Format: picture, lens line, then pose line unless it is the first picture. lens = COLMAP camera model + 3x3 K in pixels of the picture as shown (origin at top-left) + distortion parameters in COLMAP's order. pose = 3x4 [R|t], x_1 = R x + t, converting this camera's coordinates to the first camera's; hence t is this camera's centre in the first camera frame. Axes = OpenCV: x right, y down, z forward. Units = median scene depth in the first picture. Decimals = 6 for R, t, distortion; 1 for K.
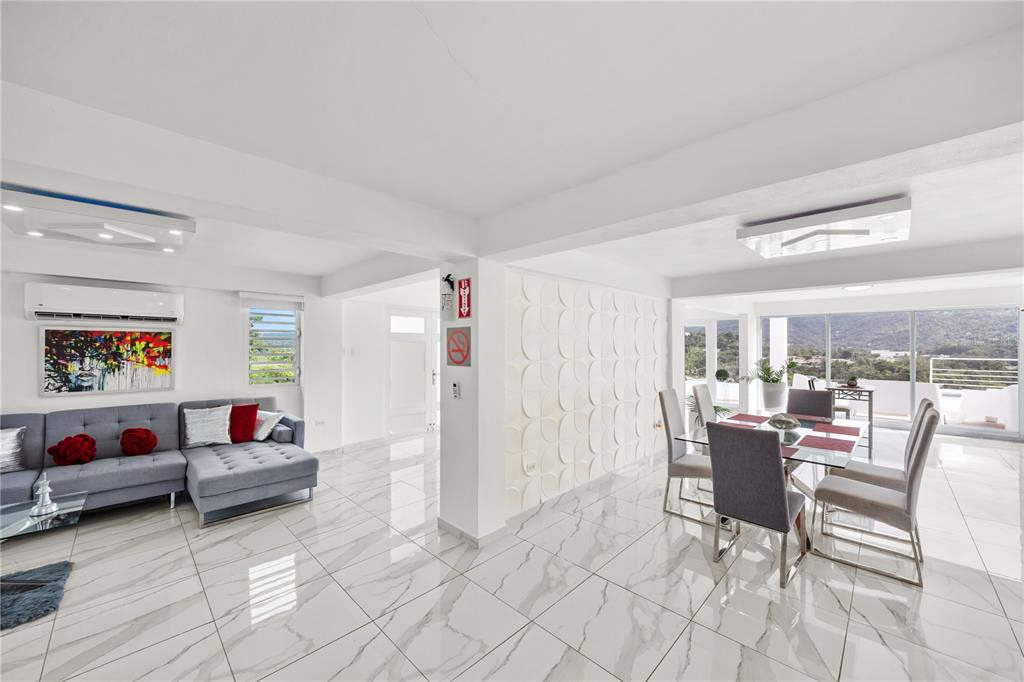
lens RADIAL K [[384.8, 0, 511.8], [0, 384.8, 345.2], [0, 0, 1]] dist [-0.011536, 0.001651]
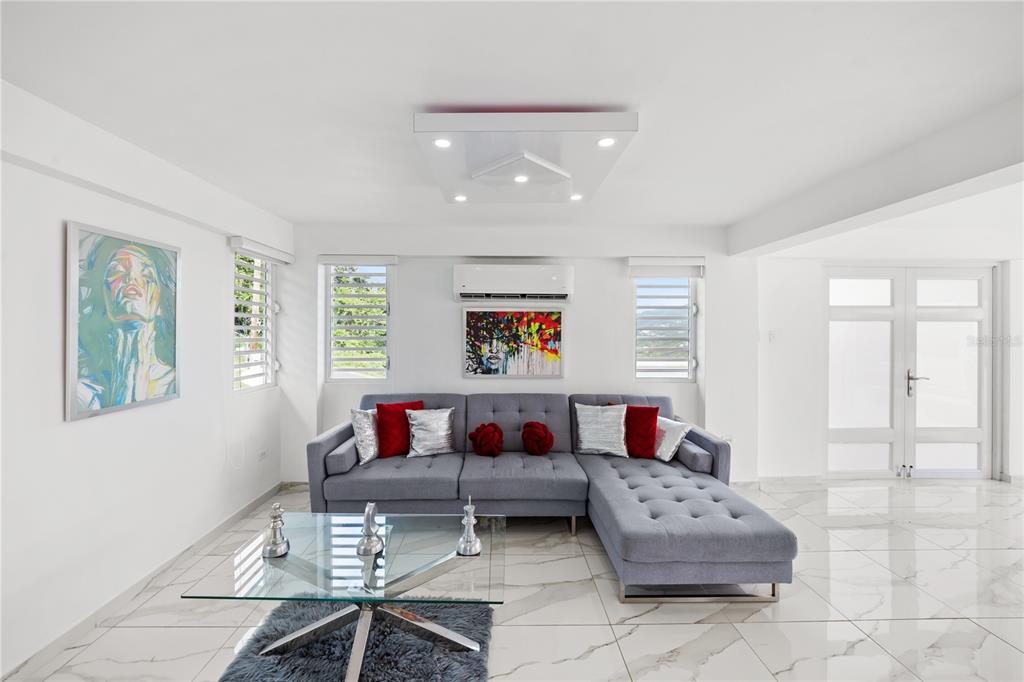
lens RADIAL K [[384.8, 0, 506.8], [0, 384.8, 331.5], [0, 0, 1]] dist [-0.011536, 0.001651]
pose [[0.714434, 0.003840, -0.699692, -0.399038], [0.001202, 0.999977, 0.006716, 0.005404], [0.699702, -0.005640, 0.714413, 0.314025]]
